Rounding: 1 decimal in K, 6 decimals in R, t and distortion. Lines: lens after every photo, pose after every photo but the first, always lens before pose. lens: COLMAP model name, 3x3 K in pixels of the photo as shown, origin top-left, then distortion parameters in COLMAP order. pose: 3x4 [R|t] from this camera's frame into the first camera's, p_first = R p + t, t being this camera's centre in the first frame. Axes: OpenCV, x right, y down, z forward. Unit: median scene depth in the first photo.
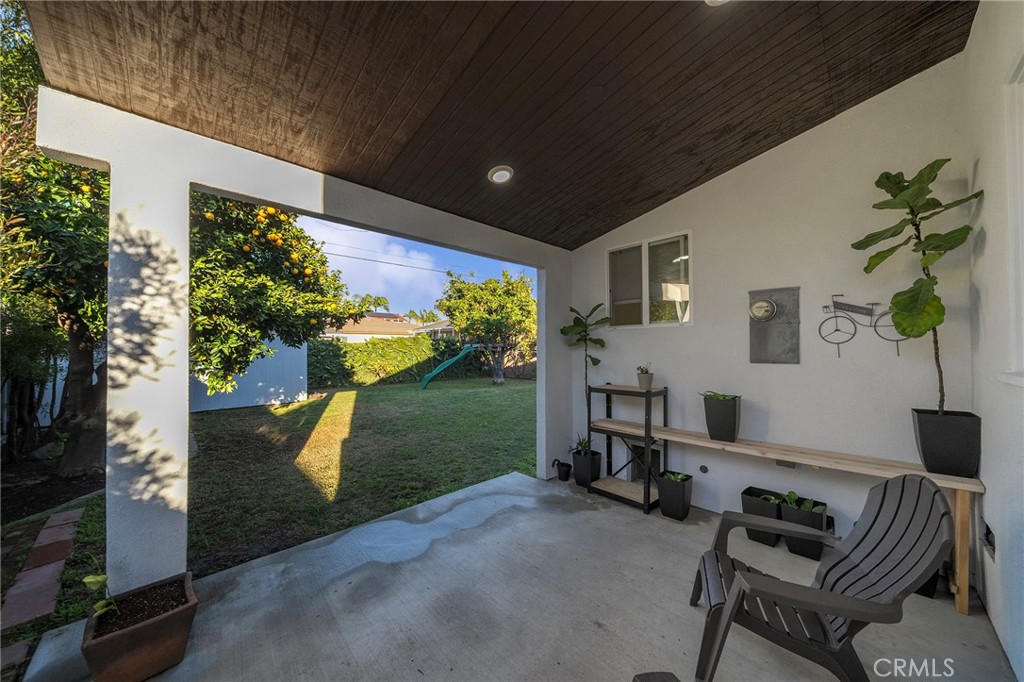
lens RADIAL K [[354.4, 0, 512.0], [0, 354.4, 343.0], [0, 0, 1]] dist [-0.000447, -0.000014]
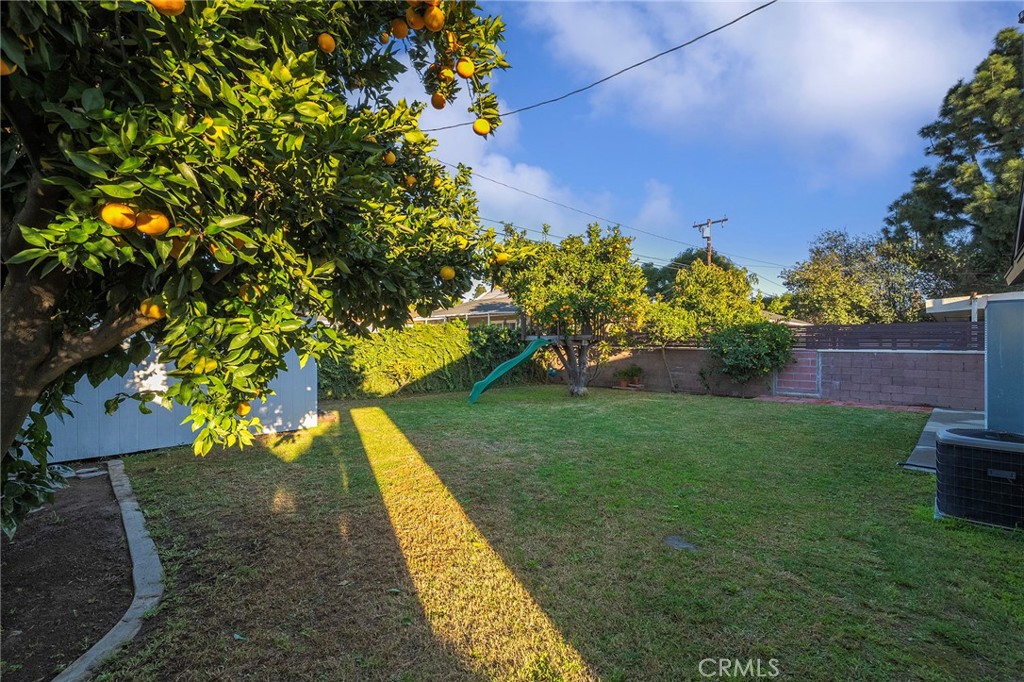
lens RADIAL K [[442.2, 0, 512.0], [0, 442.2, 341.2], [0, 0, 1]] dist [0.000466, 0.000067]
pose [[0.999987, 0.005062, 0.000482, -0.191368], [-0.005067, 0.999918, 0.011757, 0.004796], [-0.000423, -0.011759, 0.999931, 0.191369]]
